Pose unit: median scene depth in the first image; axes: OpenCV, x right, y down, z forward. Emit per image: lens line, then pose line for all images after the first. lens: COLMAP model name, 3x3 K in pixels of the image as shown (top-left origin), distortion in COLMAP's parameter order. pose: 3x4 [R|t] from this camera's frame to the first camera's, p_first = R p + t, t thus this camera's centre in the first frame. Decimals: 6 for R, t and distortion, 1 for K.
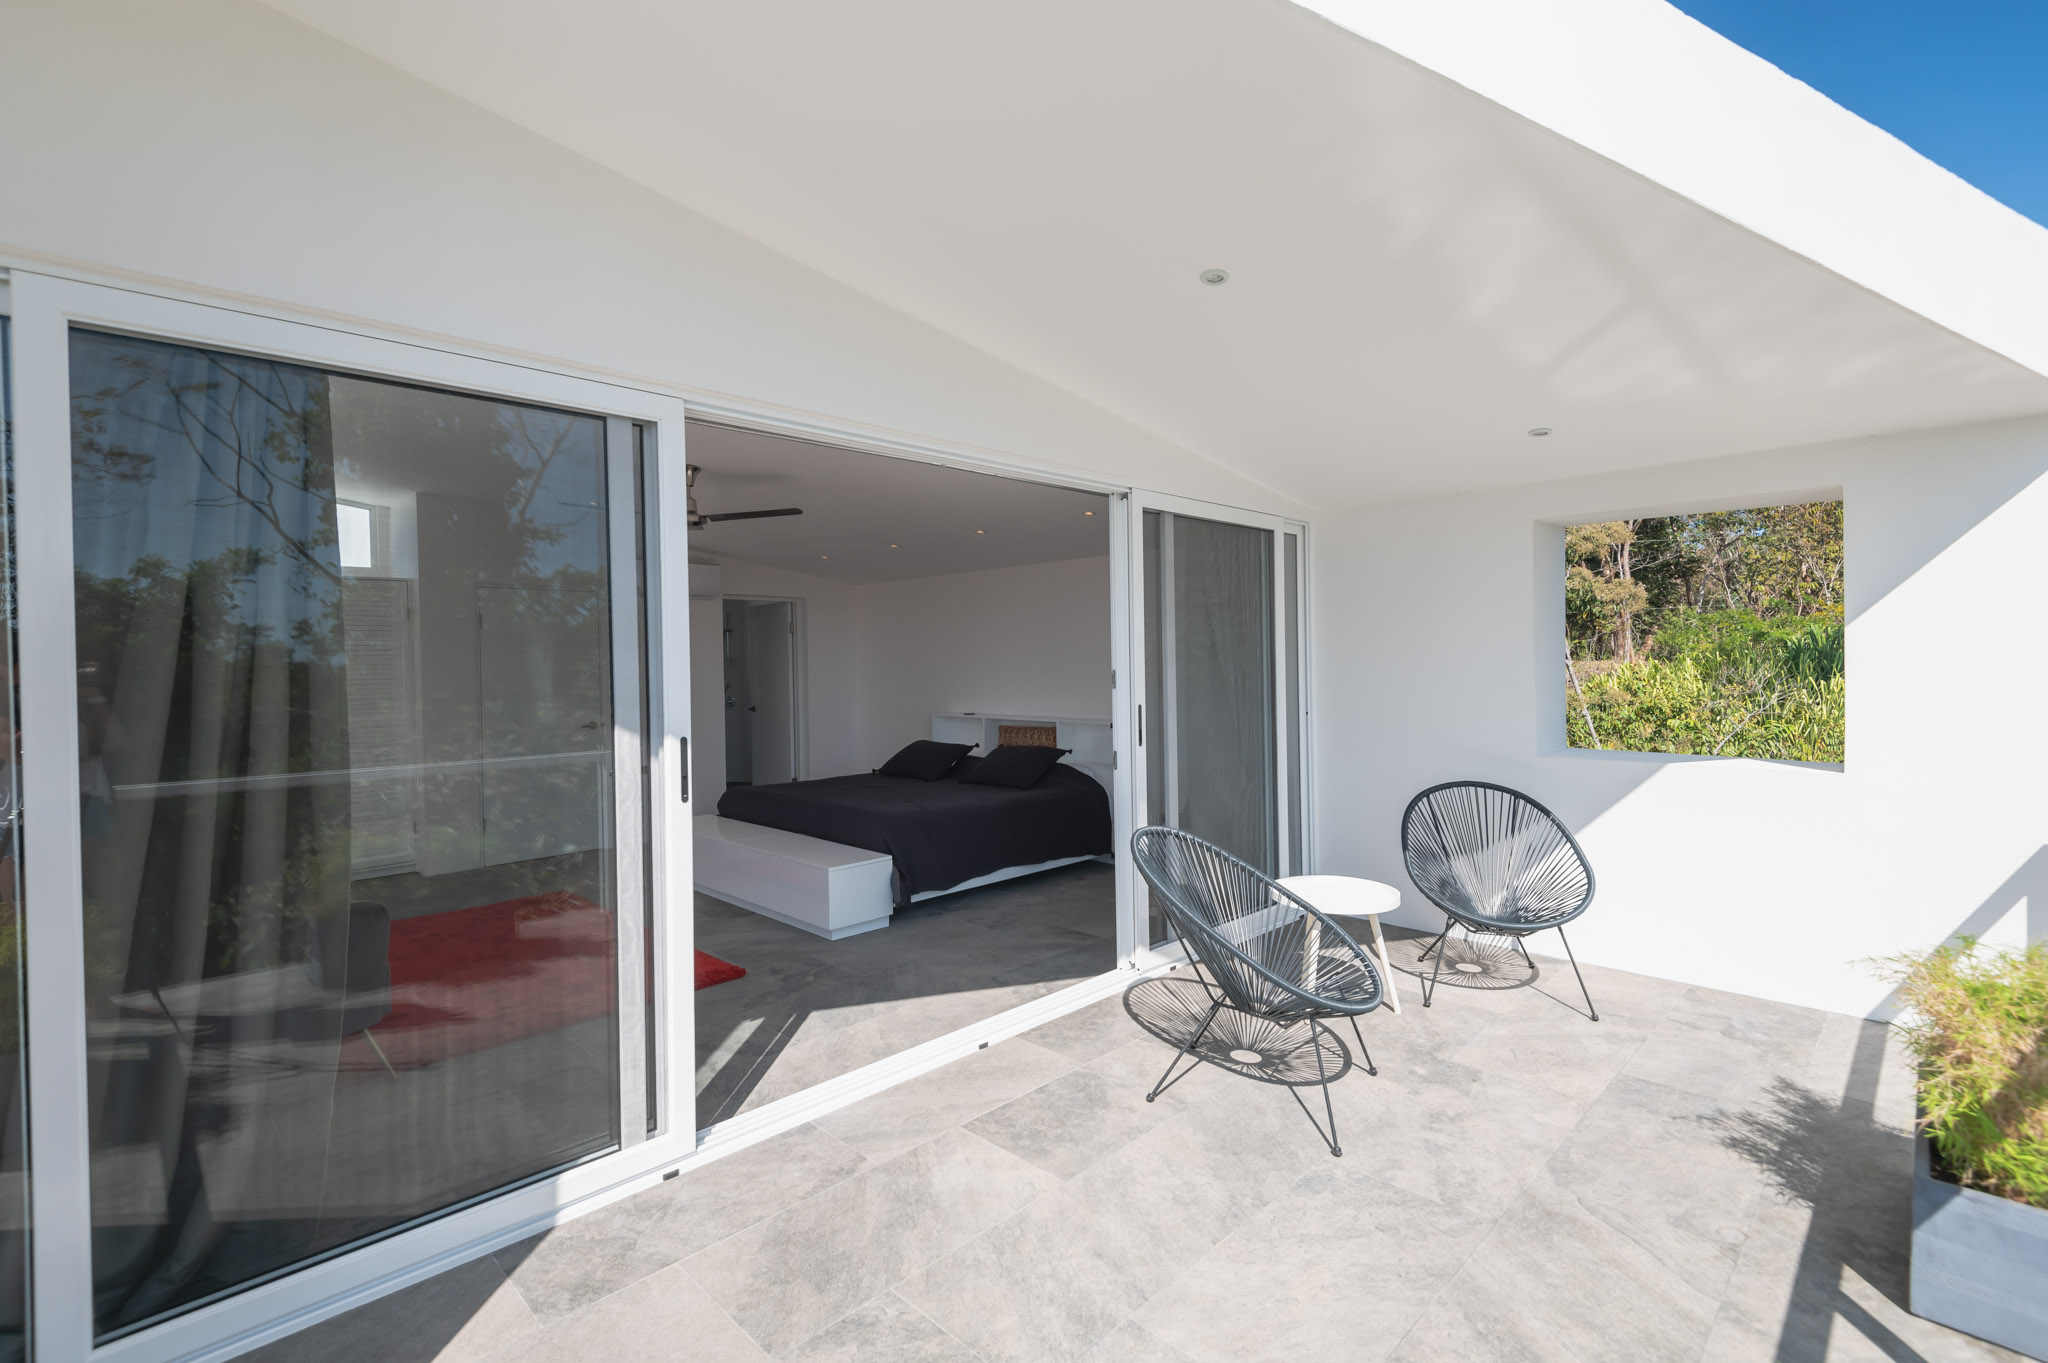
lens RADIAL K [[919.7, 0, 1019.7], [0, 919.7, 670.1], [0, 0, 1]] dist [0.029831, -0.015230]
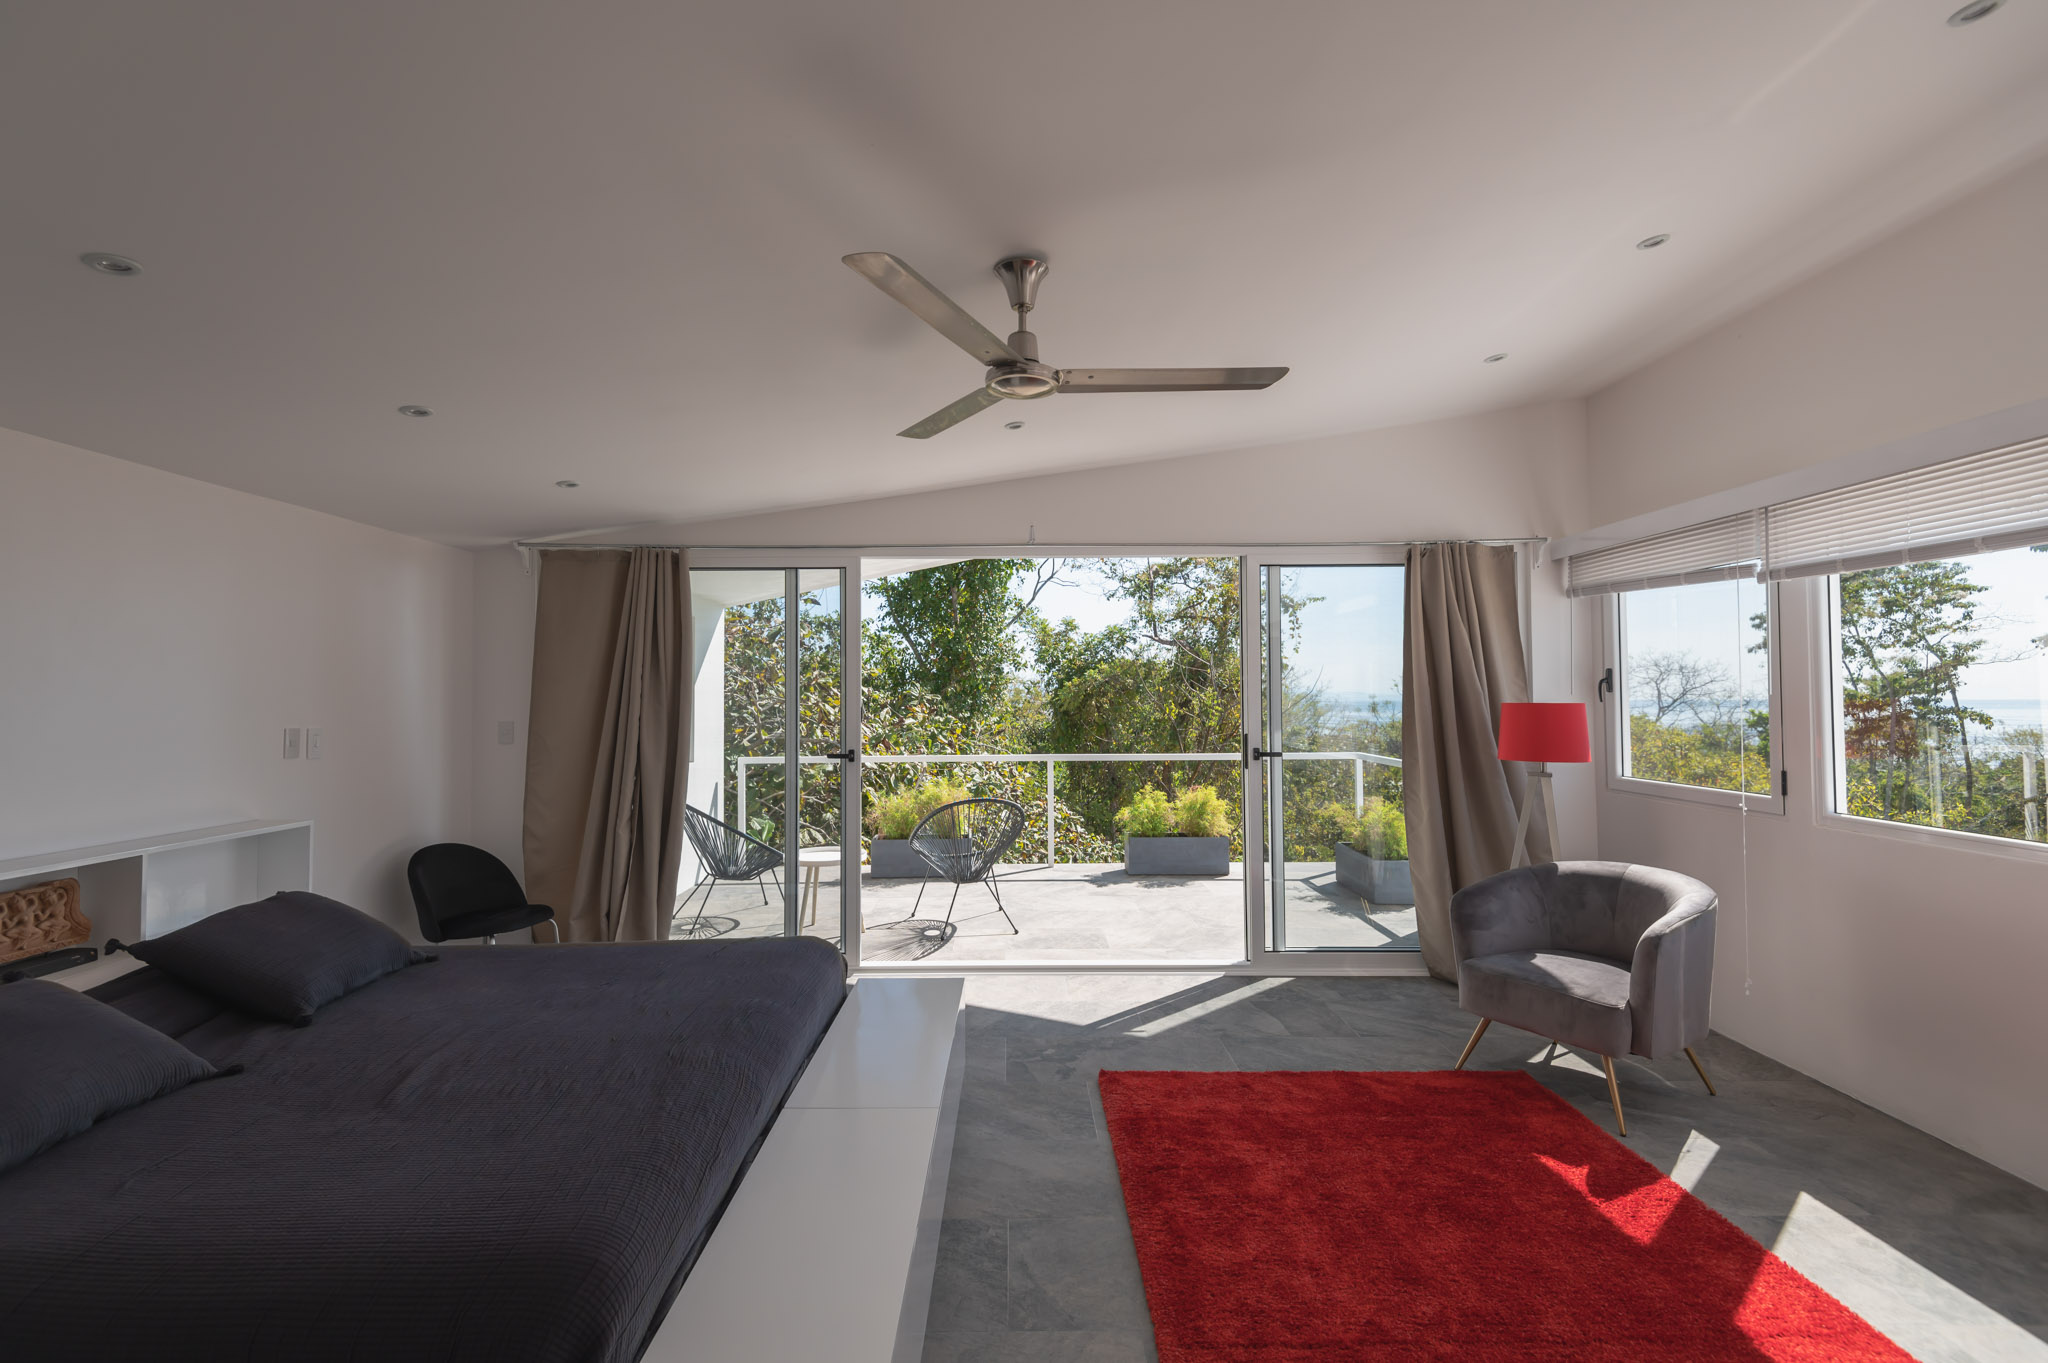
lens RADIAL K [[919.7, 0, 1019.7], [0, 919.7, 670.1], [0, 0, 1]] dist [0.029831, -0.015230]
pose [[-0.717104, 0.040812, 0.695770, -0.498211], [0.024180, 0.999140, -0.033687, -0.000448], [-0.696547, -0.007333, -0.717474, 0.987310]]
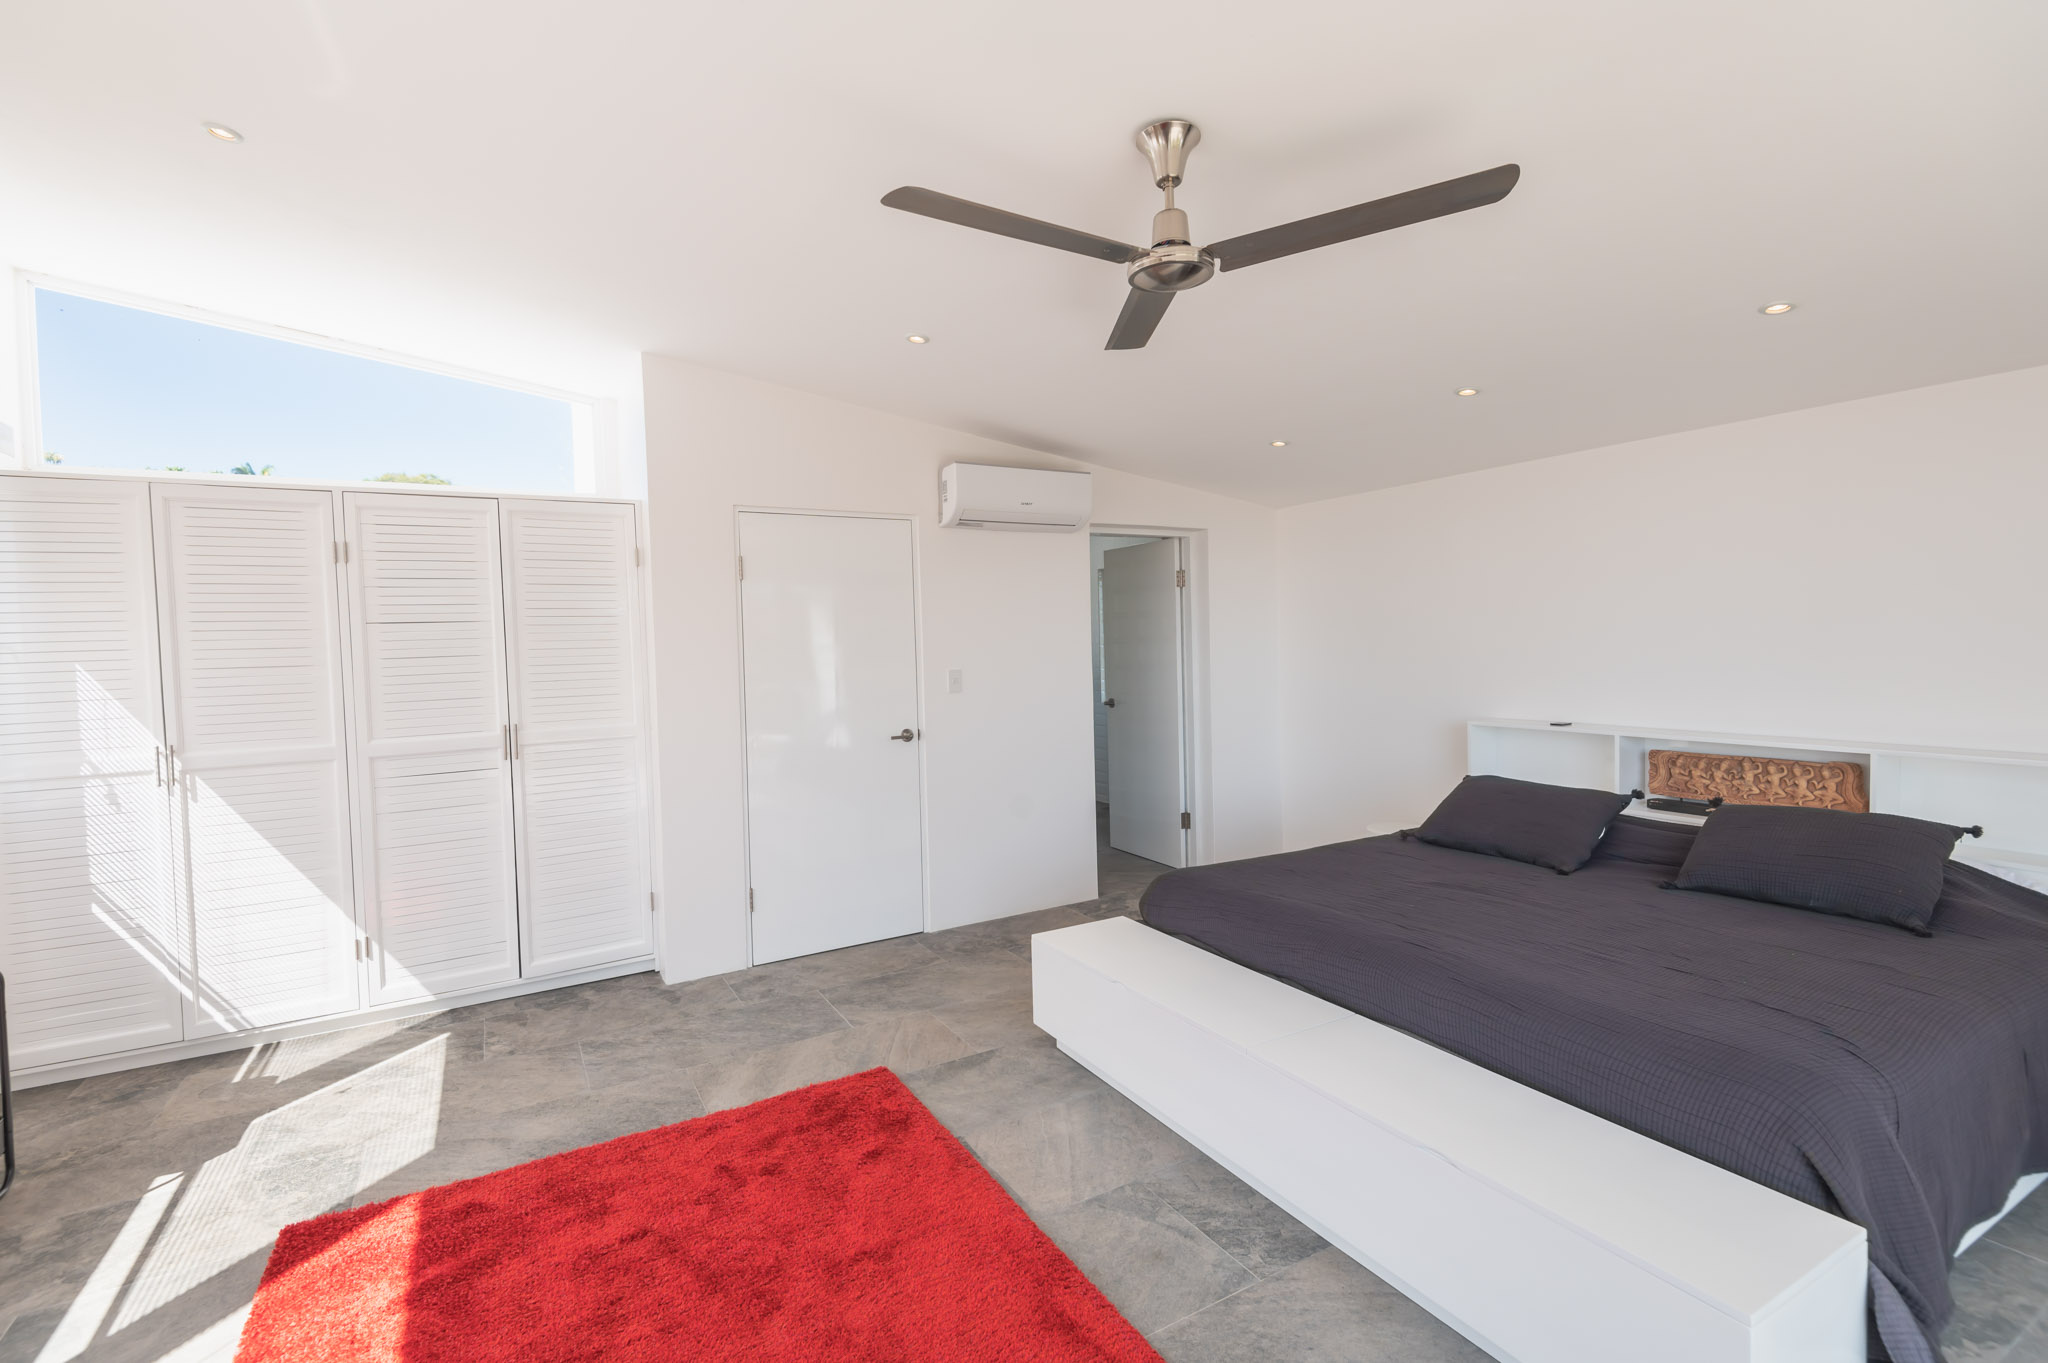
lens RADIAL K [[919.7, 0, 1019.7], [0, 919.7, 670.1], [0, 0, 1]] dist [0.029831, -0.015230]
pose [[0.966596, 0.001452, -0.256301, -0.243786], [0.004598, 0.999725, 0.023007, 0.002725], [0.256264, -0.023417, 0.966323, 0.454625]]
